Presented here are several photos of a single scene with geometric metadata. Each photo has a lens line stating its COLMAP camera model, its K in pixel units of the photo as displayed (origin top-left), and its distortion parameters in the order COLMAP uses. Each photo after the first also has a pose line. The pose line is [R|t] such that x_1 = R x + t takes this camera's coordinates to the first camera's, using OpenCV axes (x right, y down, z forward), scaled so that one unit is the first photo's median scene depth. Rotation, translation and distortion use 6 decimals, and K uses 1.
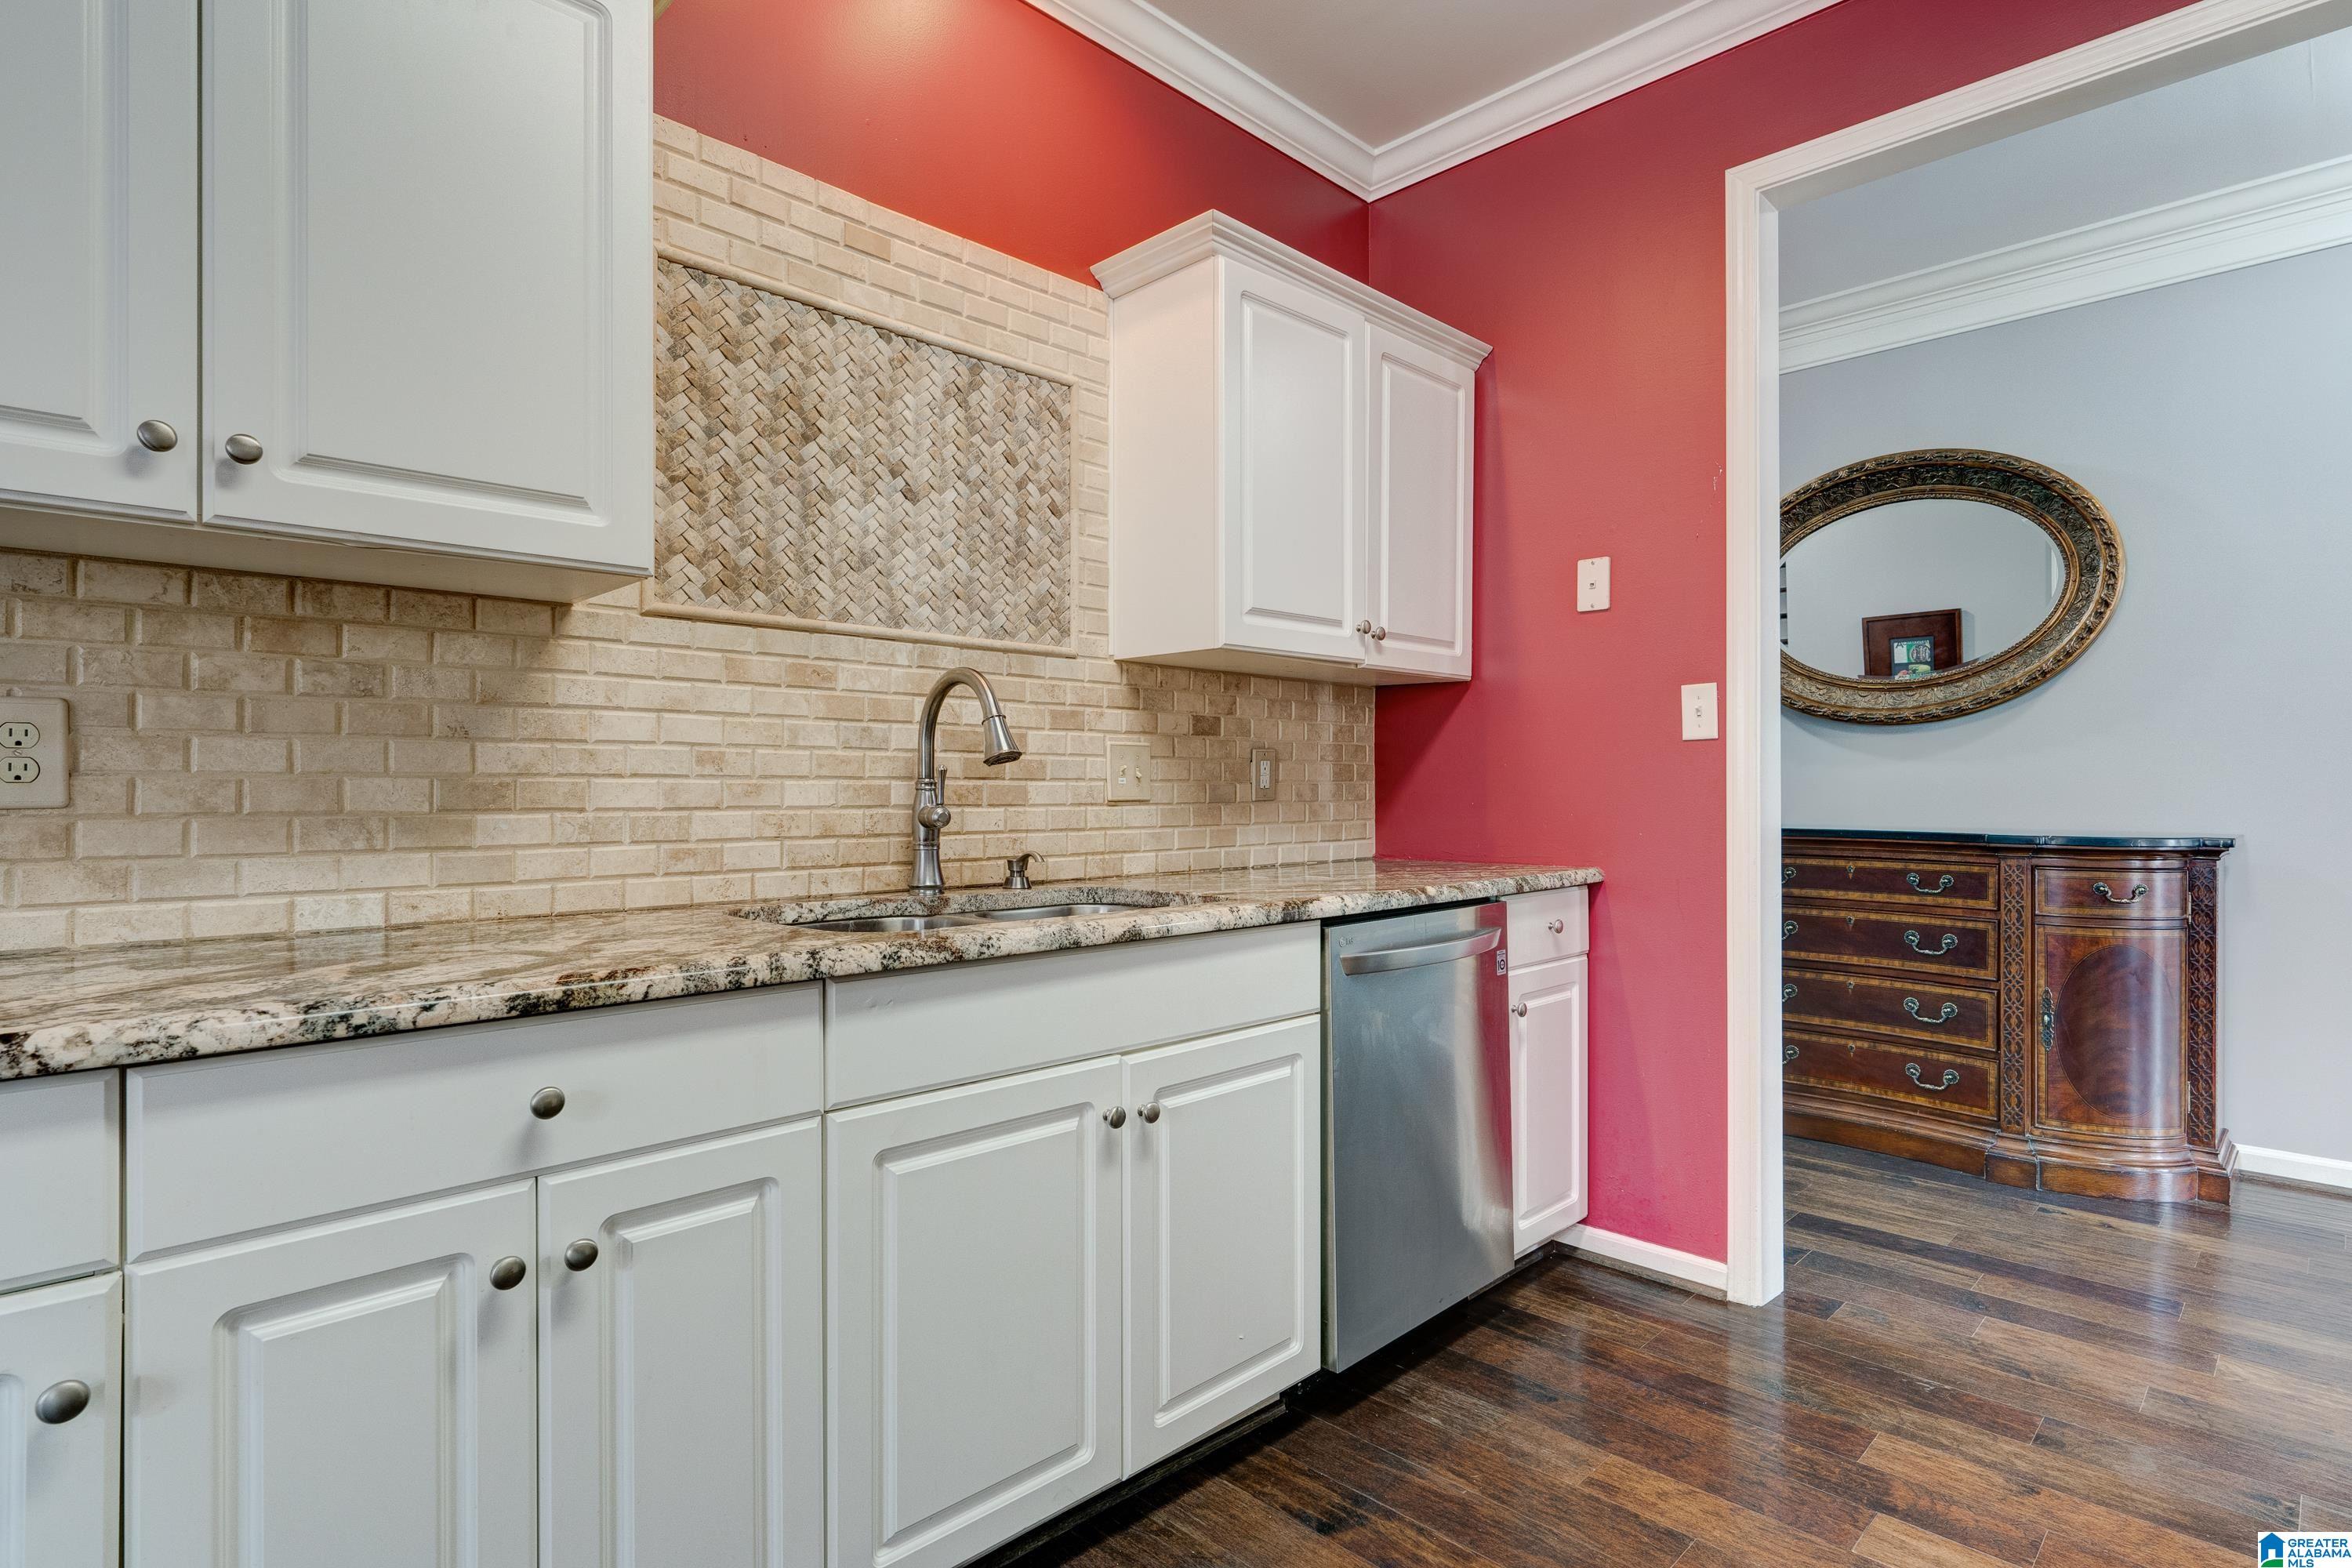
lens RADIAL K [[1218.9, 0, 1123.2], [0, 1218.9, 780.1], [0, 0, 1]] dist [-0.005731, 0.002135]
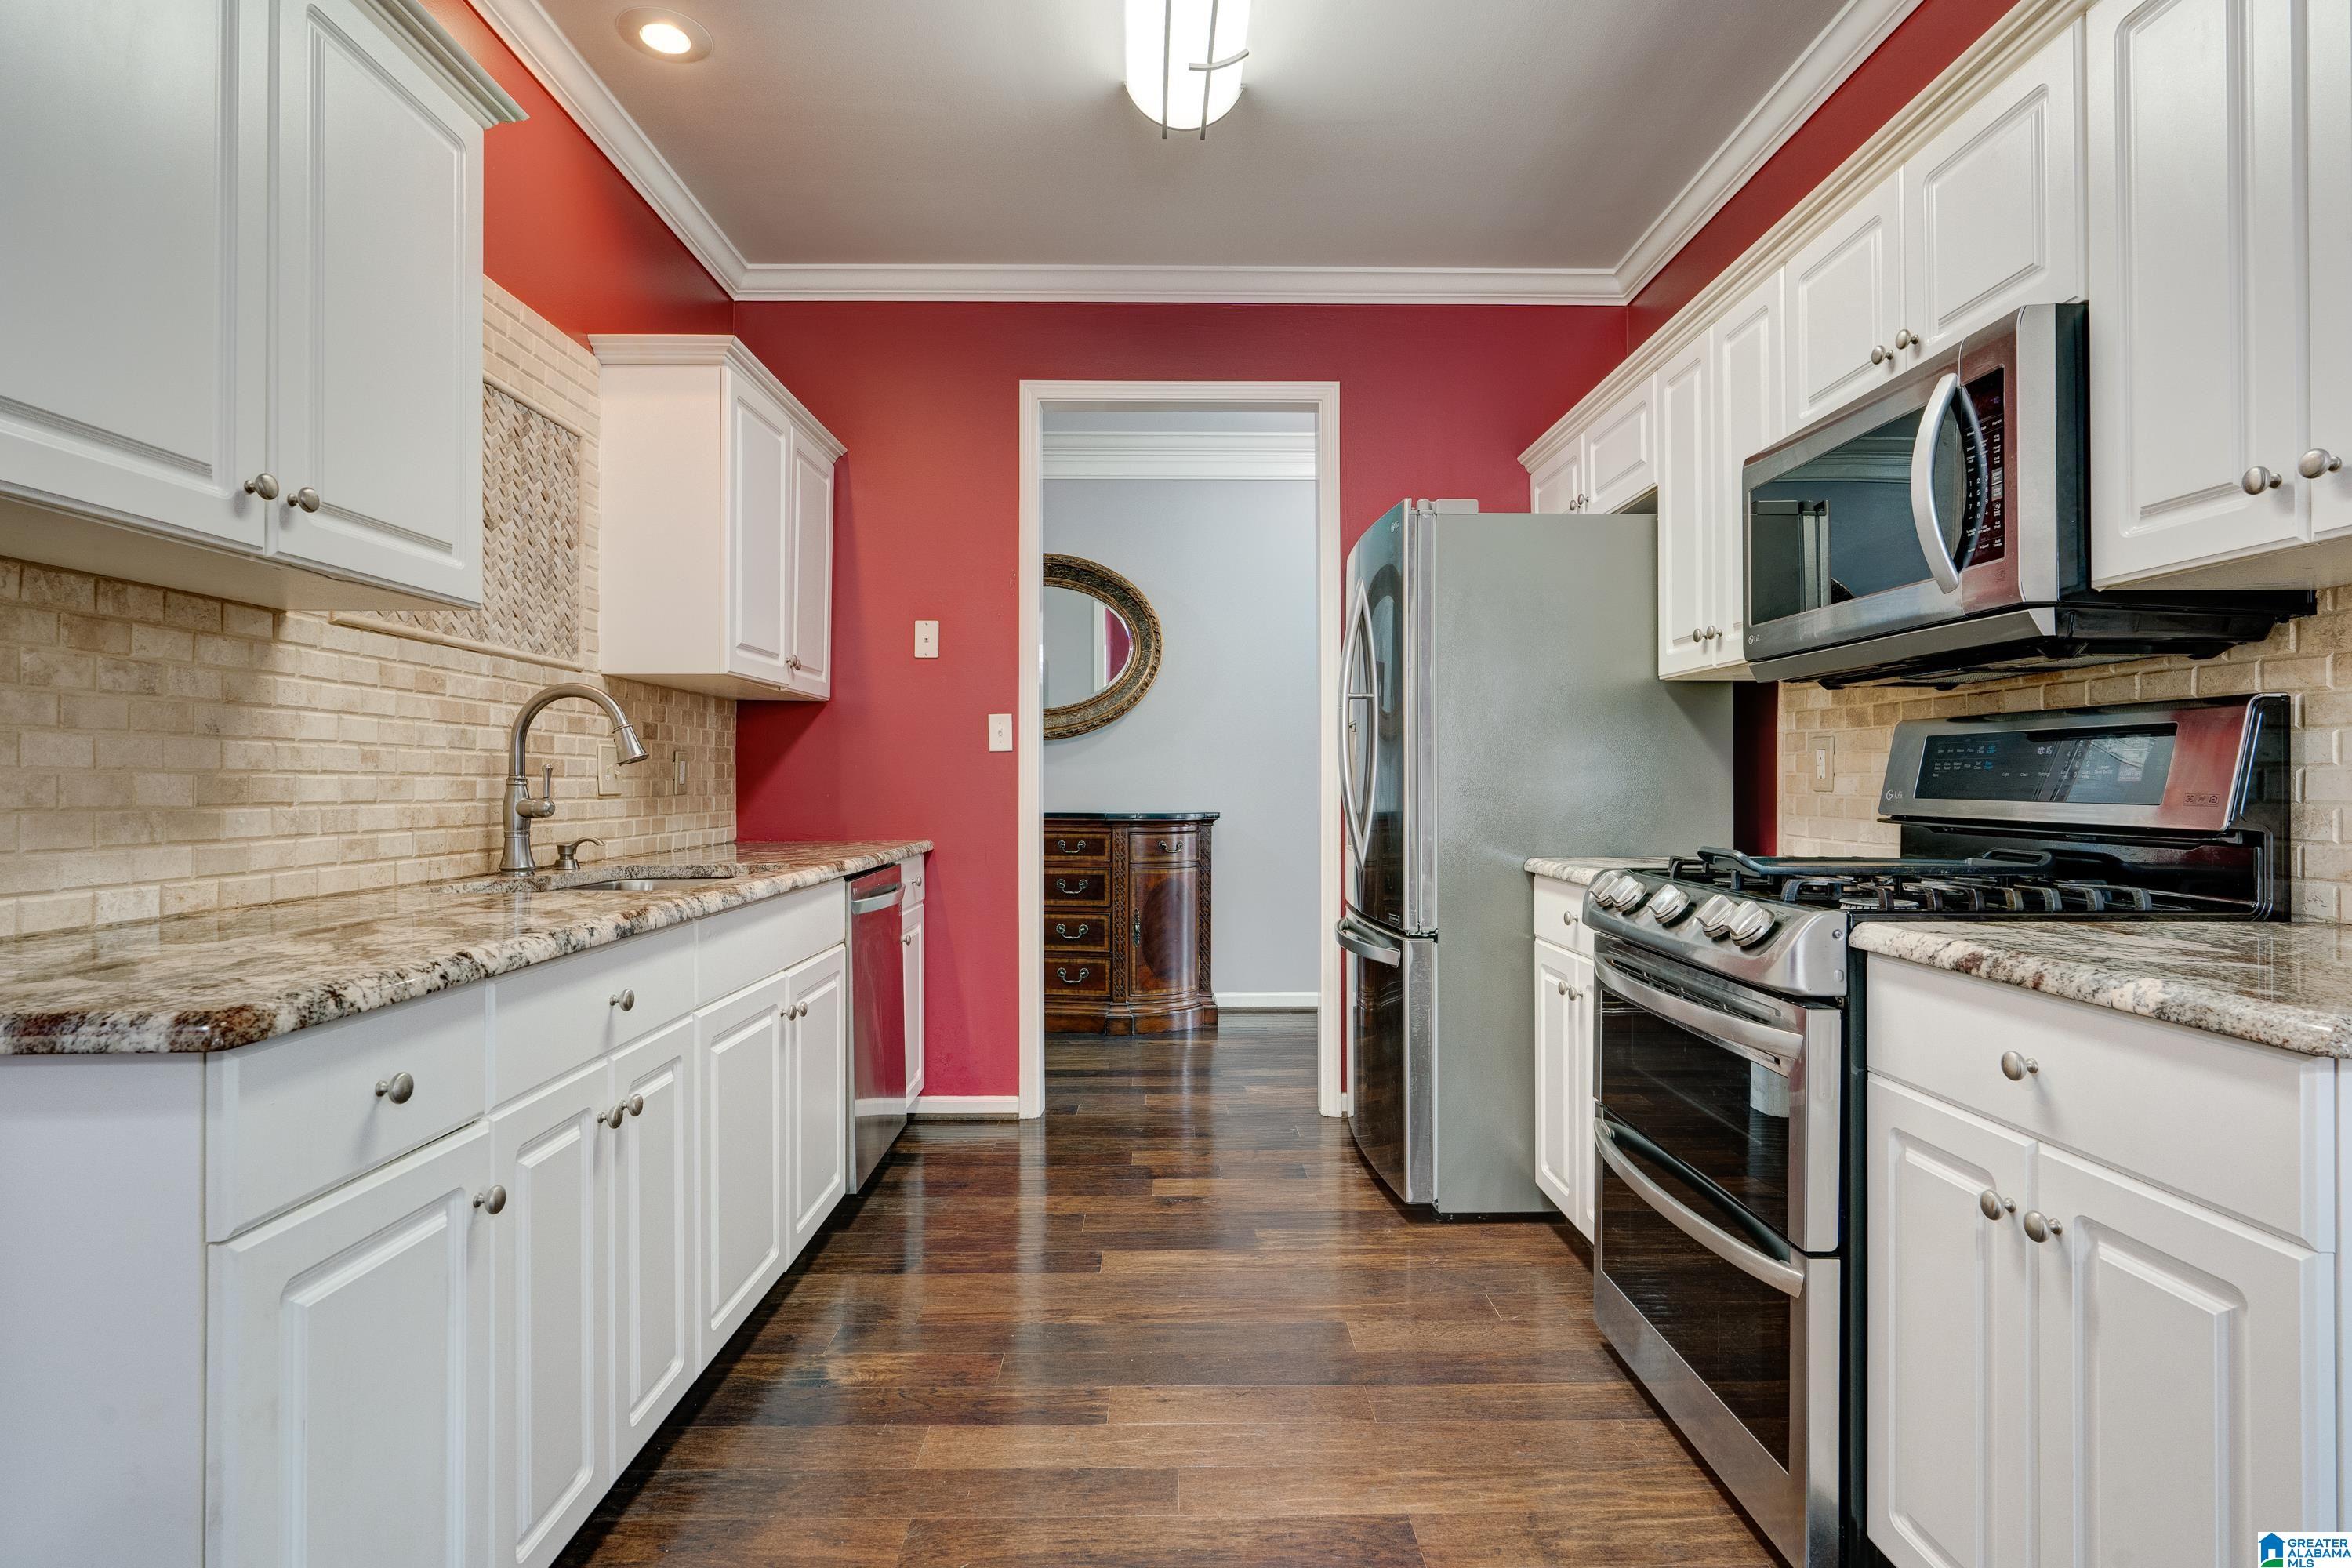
lens RADIAL K [[1218.9, 0, 1207.7], [0, 1218.9, 762.9], [0, 0, 1]] dist [-0.005731, 0.002135]
pose [[0.680665, 0.011753, 0.732500, -0.522690], [-0.003322, 0.999911, -0.012957, -0.000305], [-0.732587, 0.006386, 0.680643, -0.242827]]
